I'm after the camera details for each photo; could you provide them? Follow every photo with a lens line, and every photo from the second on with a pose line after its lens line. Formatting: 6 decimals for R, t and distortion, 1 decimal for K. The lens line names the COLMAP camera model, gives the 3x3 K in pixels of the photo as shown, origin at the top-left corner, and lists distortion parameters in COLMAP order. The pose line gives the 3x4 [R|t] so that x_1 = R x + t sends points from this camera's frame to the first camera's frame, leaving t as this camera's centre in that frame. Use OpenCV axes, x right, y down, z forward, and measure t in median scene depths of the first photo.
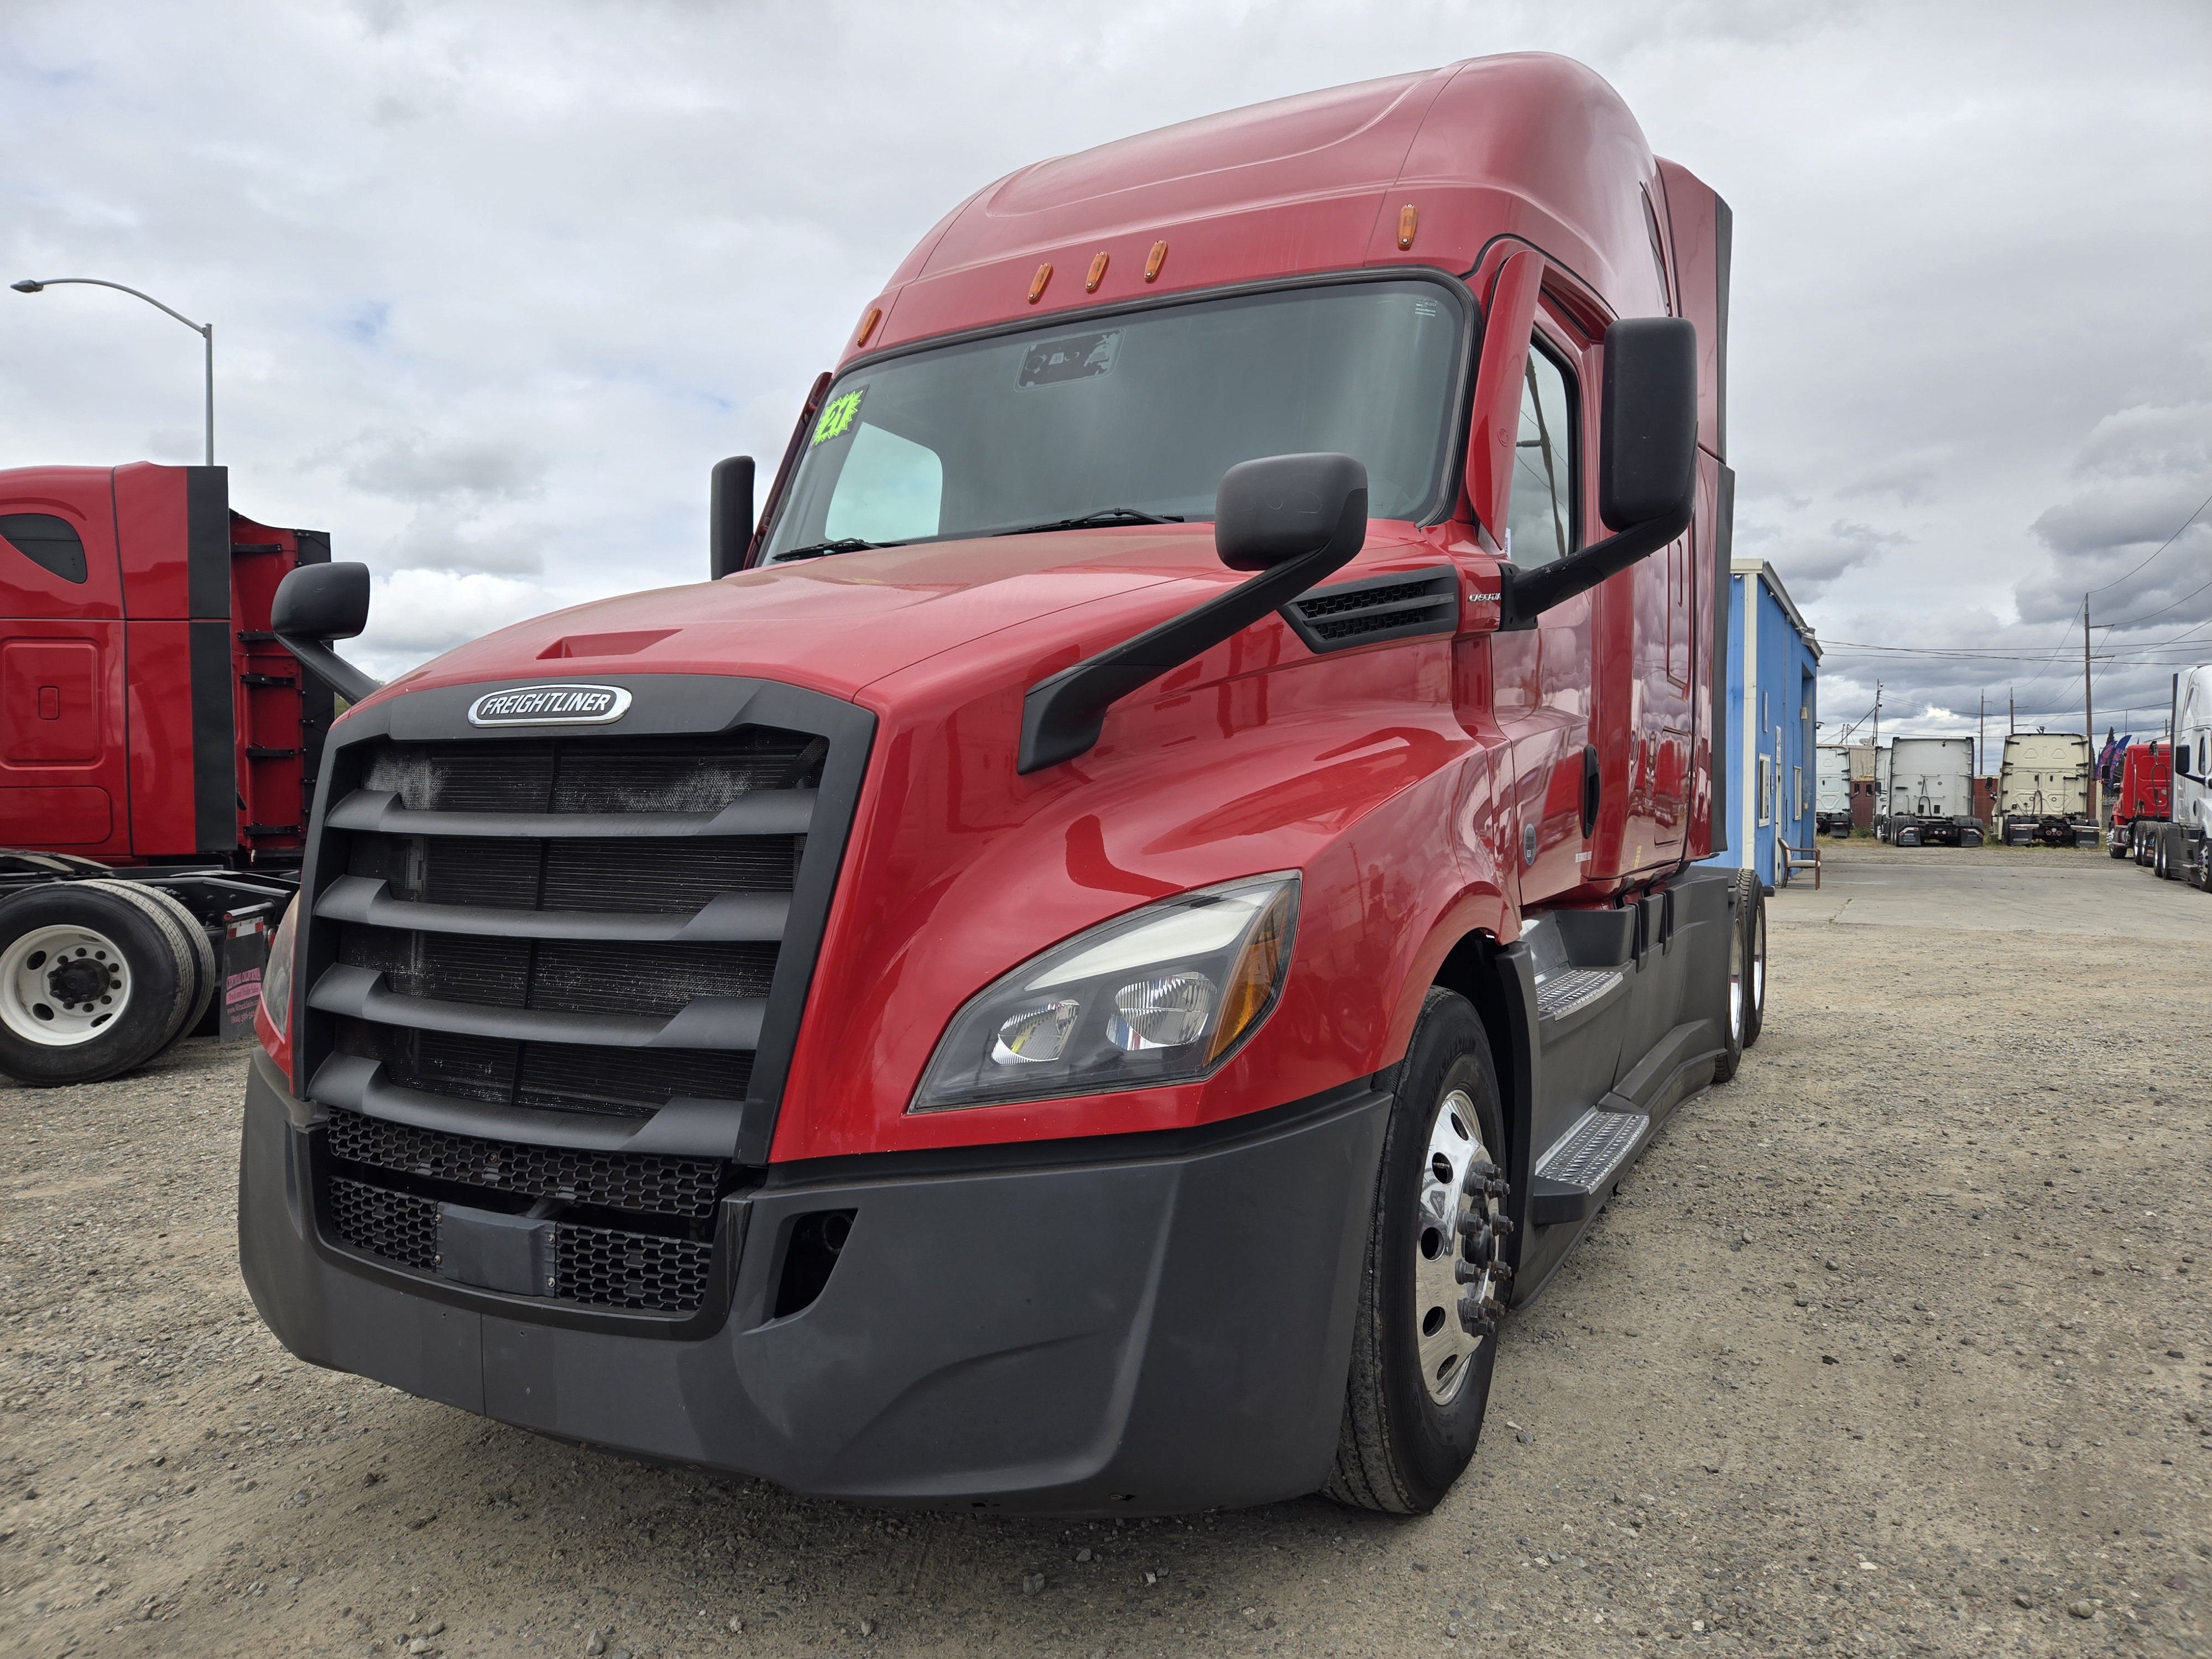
lens RADIAL K [[1489.2, 0, 1091.8], [0, 1489.2, 829.0], [0, 0, 1]] dist [0.059091, -0.034555]
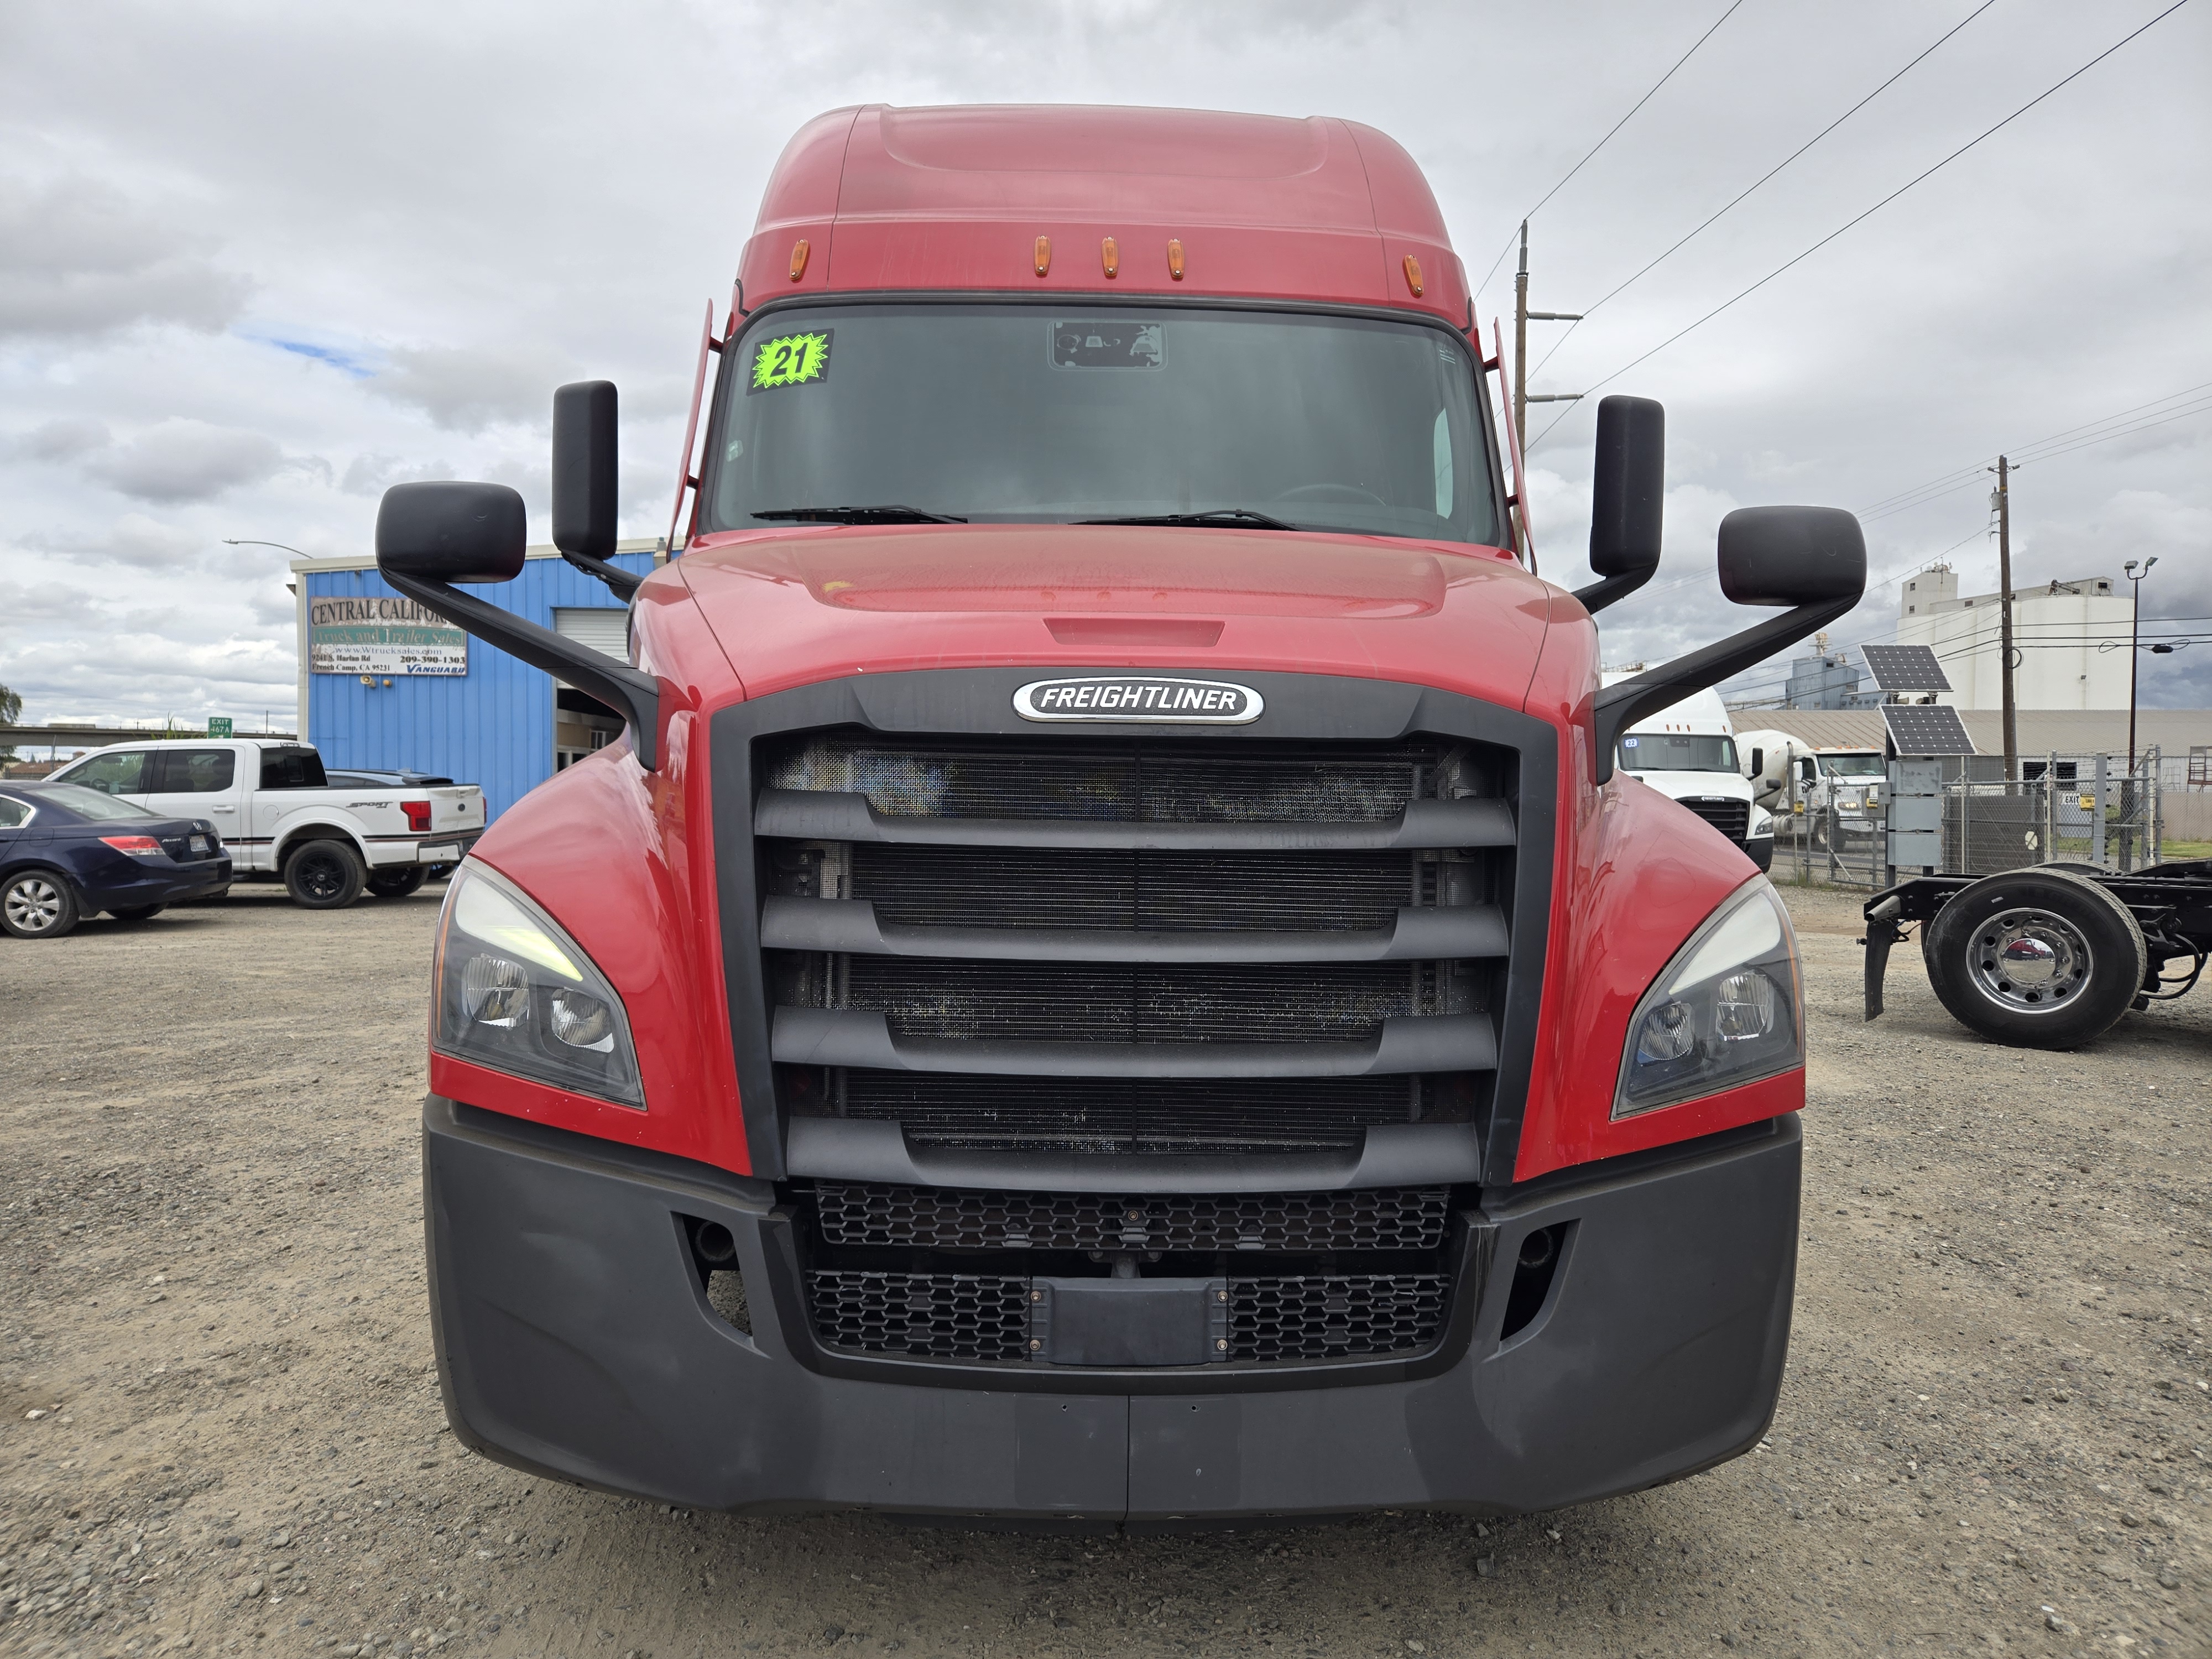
lens RADIAL K [[1489.2, 0, 1115.8], [0, 1489.2, 833.2], [0, 0, 1]] dist [0.059091, -0.034555]
pose [[0.867912, -0.003884, 0.496703, -0.817026], [-0.003311, 0.999902, 0.013603, -0.016124], [-0.496707, -0.013451, 0.867814, 0.245970]]
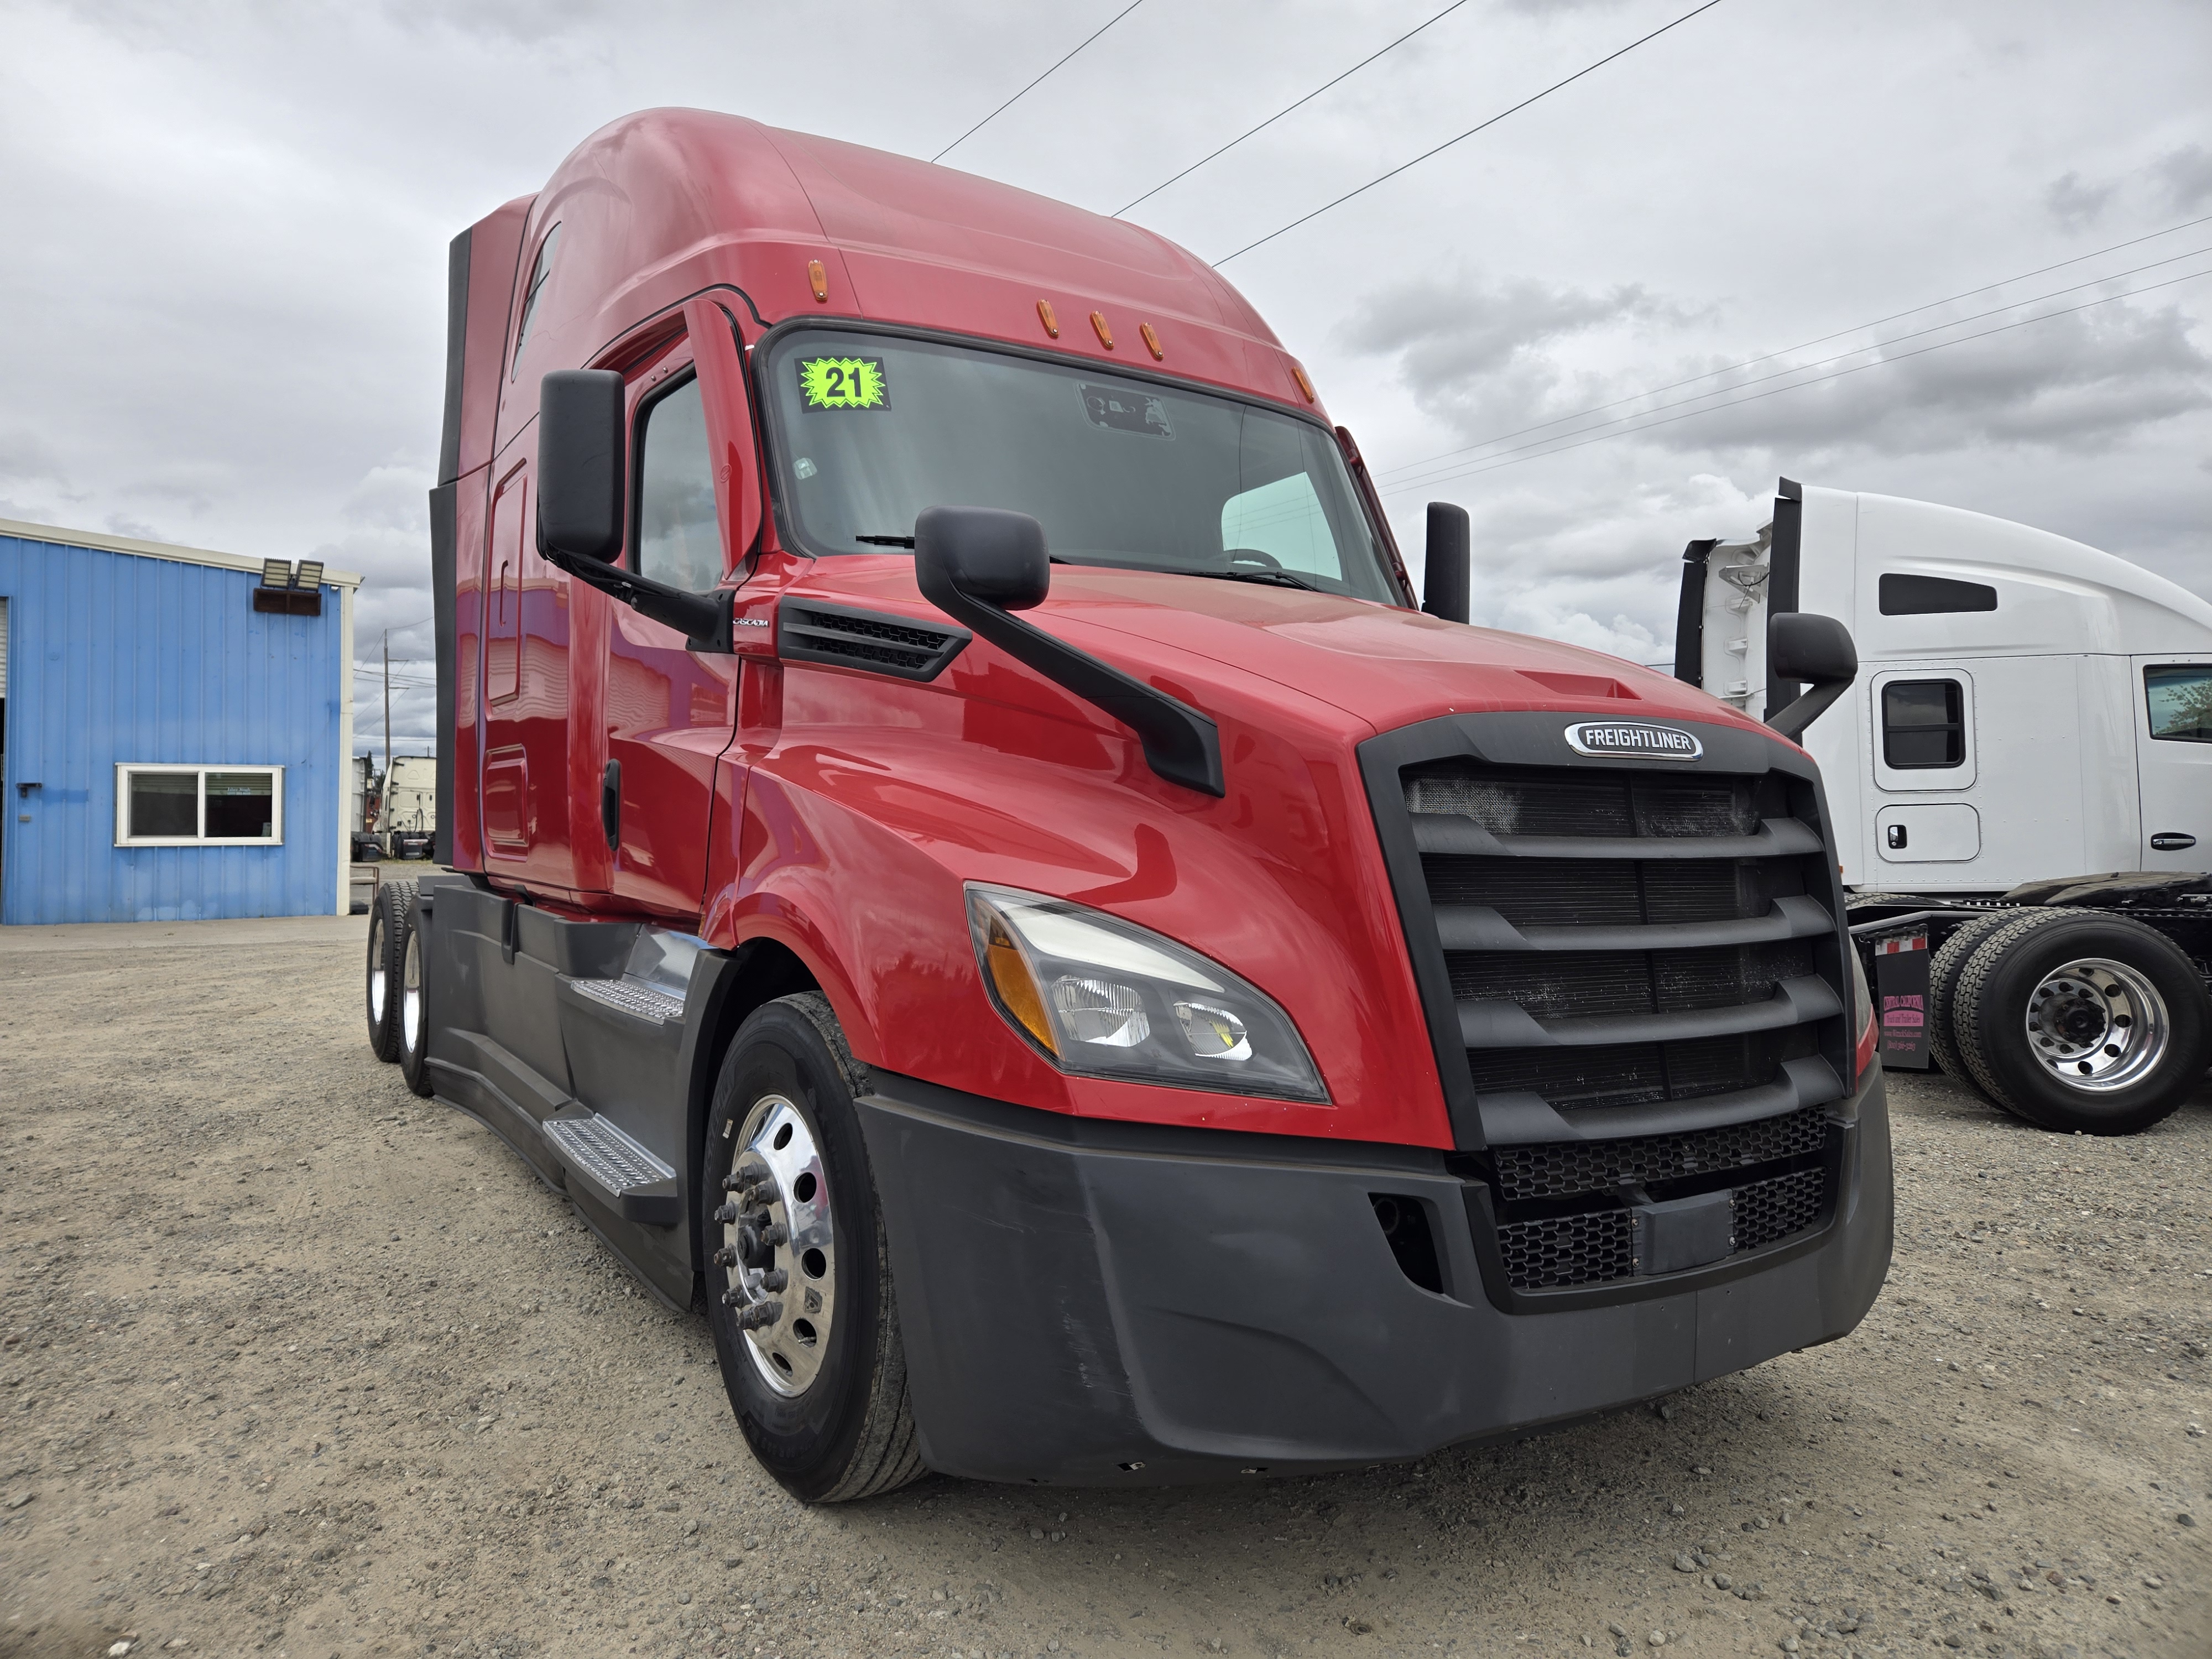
lens RADIAL K [[1489.2, 0, 1074.1], [0, 1489.2, 800.3], [0, 0, 1]] dist [0.059091, -0.034555]
pose [[0.501517, 0.014494, 0.865026, -1.548524], [0.011127, 0.999669, -0.023201, -0.016701], [-0.865076, 0.021261, 0.501189, 0.808136]]
